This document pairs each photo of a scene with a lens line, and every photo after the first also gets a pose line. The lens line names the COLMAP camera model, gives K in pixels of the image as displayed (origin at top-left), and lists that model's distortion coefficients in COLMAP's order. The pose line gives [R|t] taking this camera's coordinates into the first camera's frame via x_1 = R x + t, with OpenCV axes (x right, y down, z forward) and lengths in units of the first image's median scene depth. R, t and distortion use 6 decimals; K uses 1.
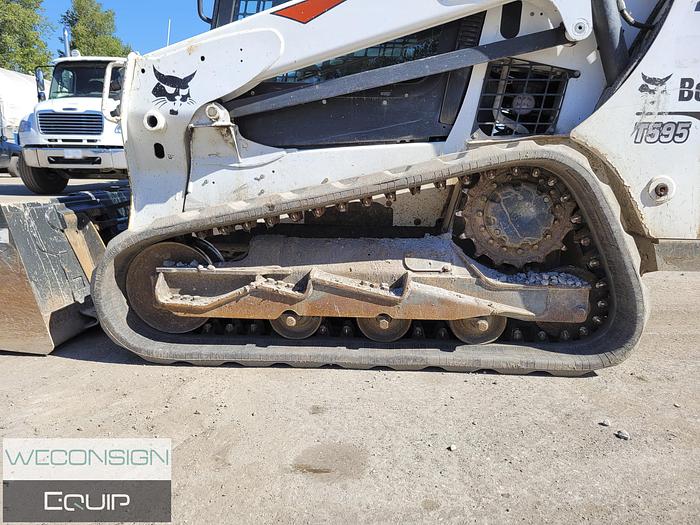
lens RADIAL K [[532.7, 0, 353.4], [0, 532.7, 258.0], [0, 0, 1]] dist [0.055641, -0.032979]
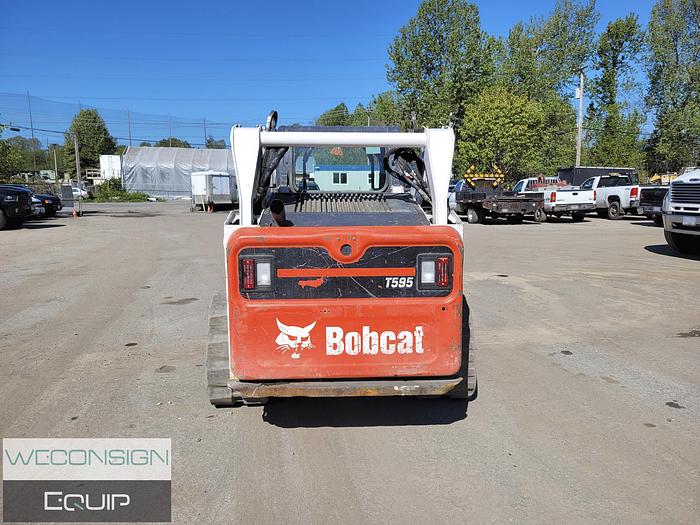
lens RADIAL K [[532.7, 0, 353.0], [0, 532.7, 259.7], [0, 0, 1]] dist [0.055641, -0.032979]
pose [[0.120213, 0.133995, -0.983664, 2.048092], [-0.172191, 0.978645, 0.112268, -0.547898], [0.977701, 0.155882, 0.140719, 0.941151]]
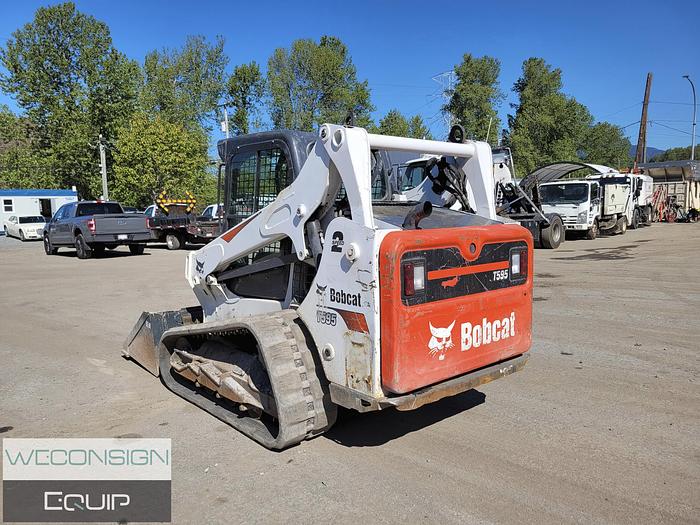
lens RADIAL K [[532.7, 0, 348.9], [0, 532.7, 264.6], [0, 0, 1]] dist [0.055641, -0.032979]
pose [[0.706977, 0.055832, -0.705029, 1.508672], [-0.104317, 0.994207, -0.025873, -0.307196], [0.699501, 0.091838, 0.708706, -0.114143]]
